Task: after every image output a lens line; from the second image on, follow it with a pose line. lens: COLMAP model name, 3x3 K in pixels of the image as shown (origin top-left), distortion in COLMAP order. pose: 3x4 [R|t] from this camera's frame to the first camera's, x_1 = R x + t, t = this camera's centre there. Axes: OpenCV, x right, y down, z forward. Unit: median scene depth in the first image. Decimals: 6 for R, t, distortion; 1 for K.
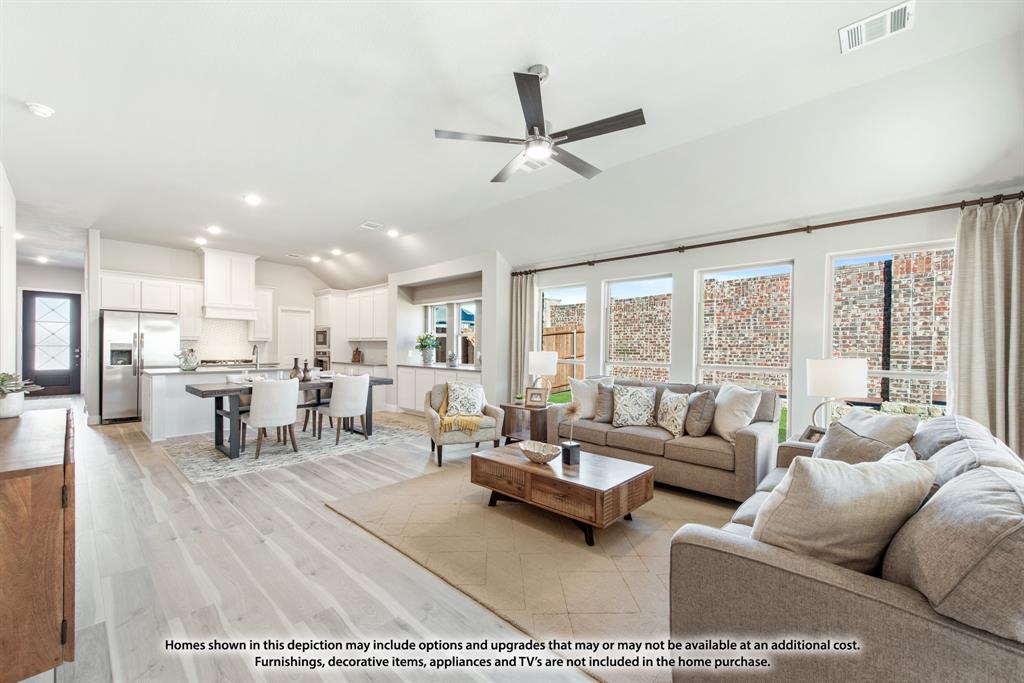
lens RADIAL K [[407.0, 0, 511.3], [0, 407.0, 350.8], [0, 0, 1]] dist [0.011916, -0.001598]
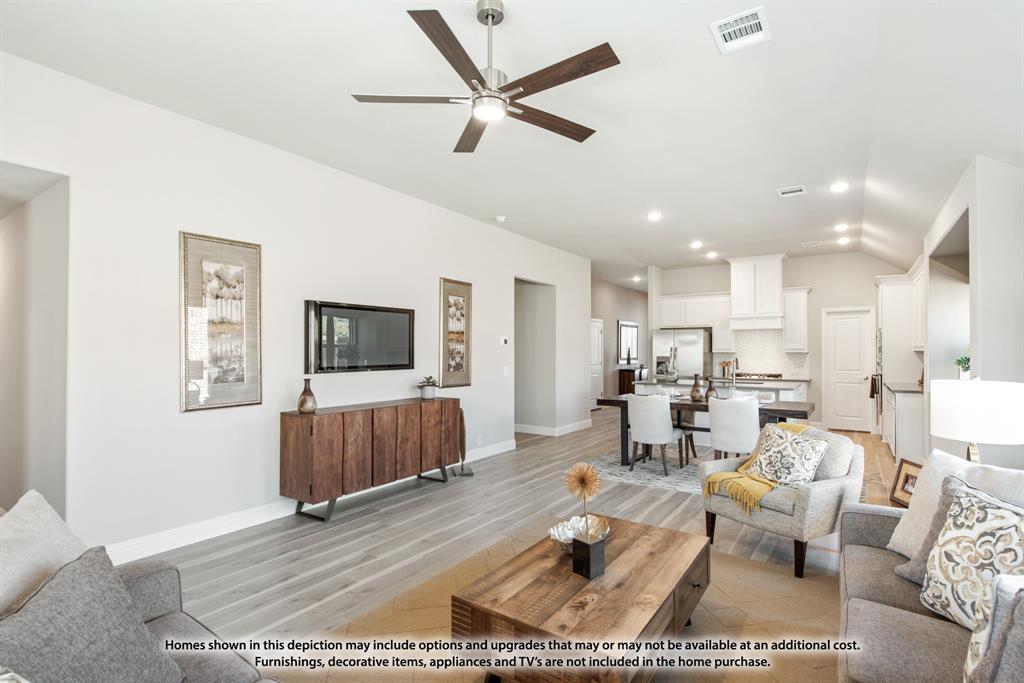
lens RADIAL K [[475.4, 0, 516.7], [0, 475.4, 349.7], [0, 0, 1]] dist [0.013794, -0.005505]
pose [[0.143595, -0.011760, -0.989567, 0.364594], [-0.007830, 0.999885, -0.013019, -0.015468], [0.989606, 0.009618, 0.143486, 0.372225]]
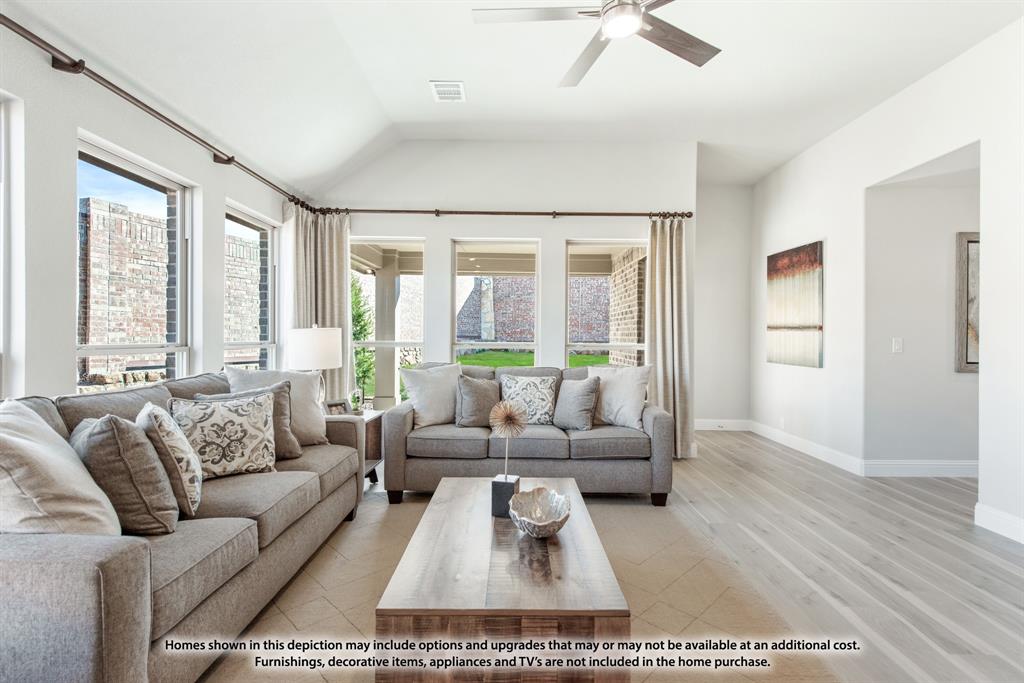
lens RADIAL K [[475.4, 0, 515.6], [0, 475.4, 335.5], [0, 0, 1]] dist [0.013794, -0.005505]
pose [[-0.680708, -0.013540, 0.732430, -0.159834], [-0.006688, 0.999902, 0.012269, 0.008492], [-0.732524, 0.003453, -0.680732, 0.663278]]
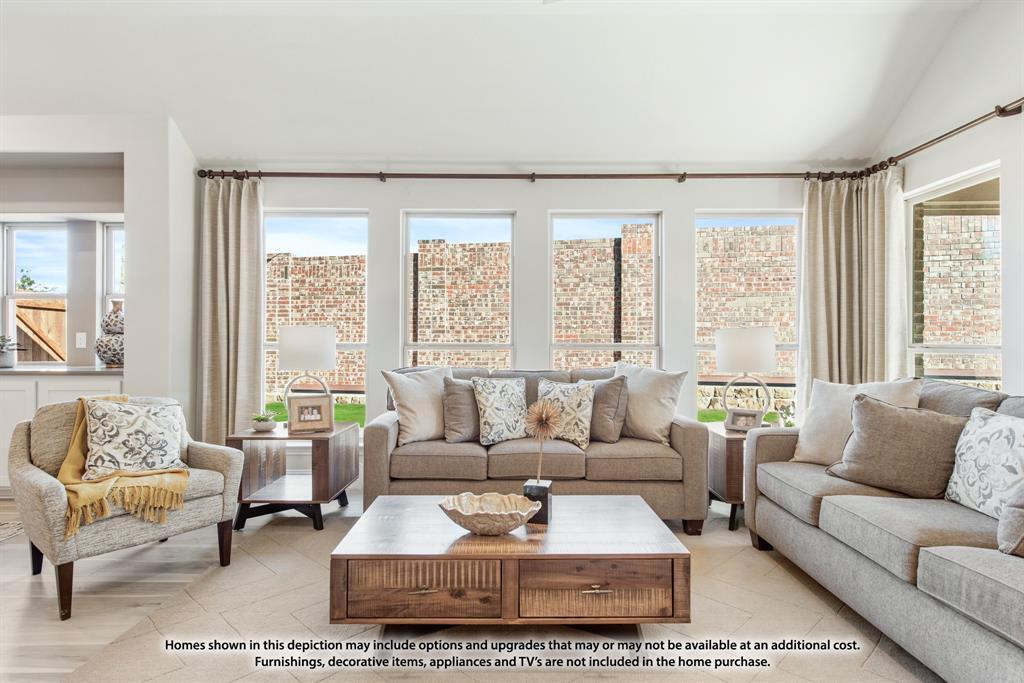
lens RADIAL K [[558.4, 0, 505.0], [0, 558.4, 337.1], [0, 0, 1]] dist [0.020278, -0.004403]
pose [[0.733805, -0.004323, 0.679347, -0.175410], [0.012343, 0.999900, -0.006970, 0.018786], [-0.679248, 0.013500, 0.733784, 0.224736]]
